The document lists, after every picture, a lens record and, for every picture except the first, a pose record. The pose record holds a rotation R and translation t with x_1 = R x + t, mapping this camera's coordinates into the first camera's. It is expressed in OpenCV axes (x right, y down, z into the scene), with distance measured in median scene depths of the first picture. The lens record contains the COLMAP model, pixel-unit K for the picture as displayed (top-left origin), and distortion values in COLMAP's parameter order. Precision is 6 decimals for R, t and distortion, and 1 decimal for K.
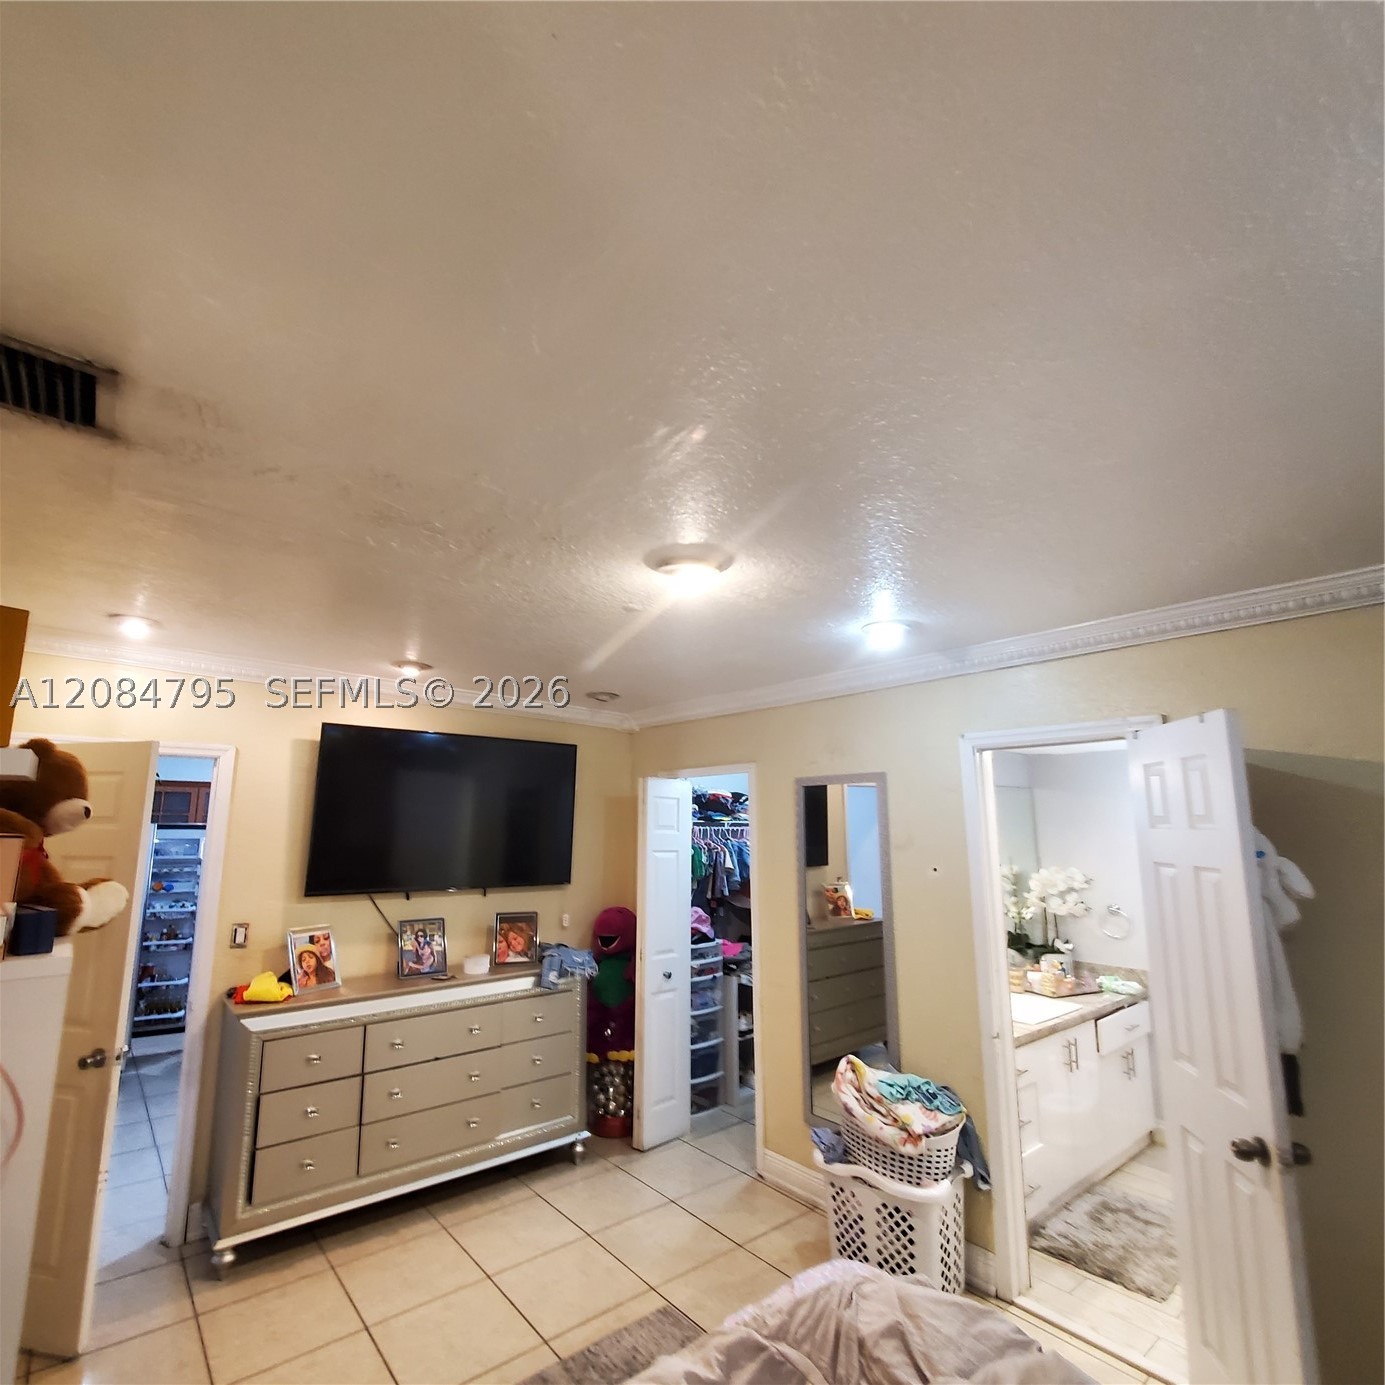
lens RADIAL K [[731.4, 0, 683.7], [0, 731.4, 706.4], [0, 0, 1]] dist [0.002187, -0.002312]
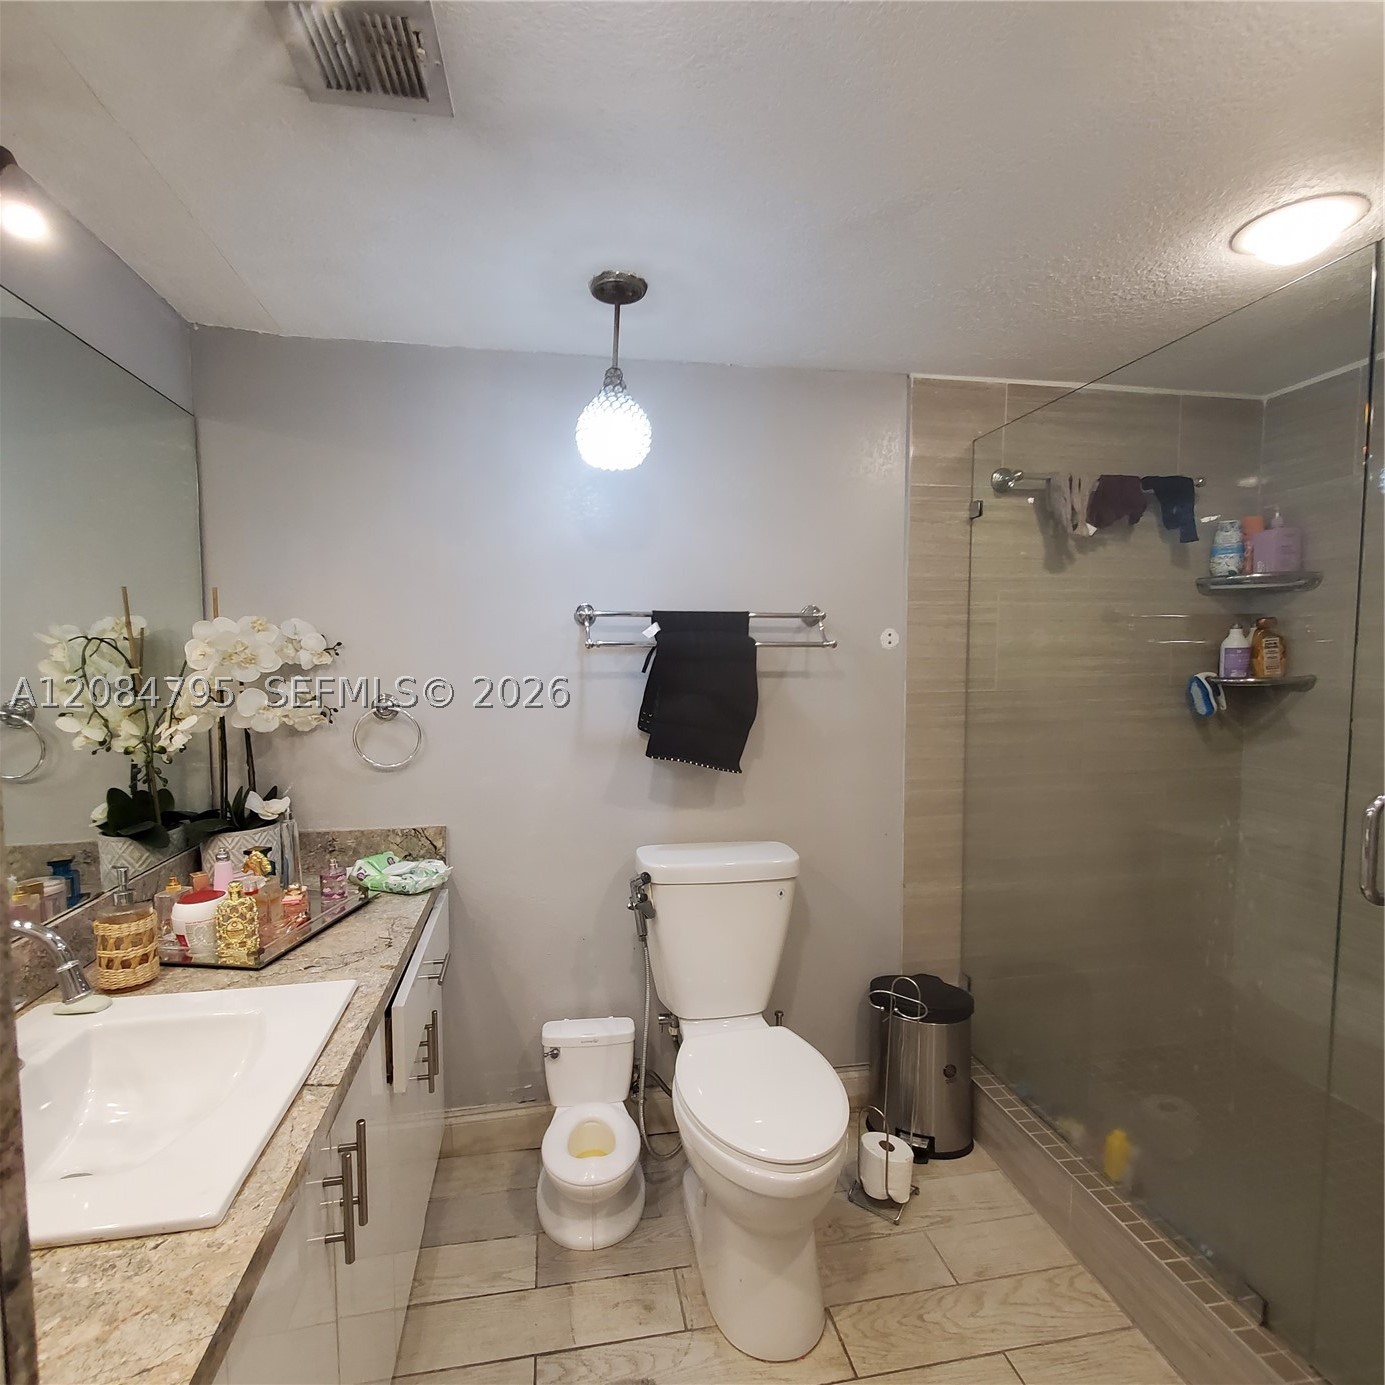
lens RADIAL K [[731.4, 0, 679.3], [0, 731.4, 705.6], [0, 0, 1]] dist [0.002187, -0.002312]
pose [[0.489584, -0.060521, 0.869853, 0.298528], [-0.135745, 0.980135, 0.144596, 0.194704], [-0.861325, -0.188870, 0.471644, 0.660283]]
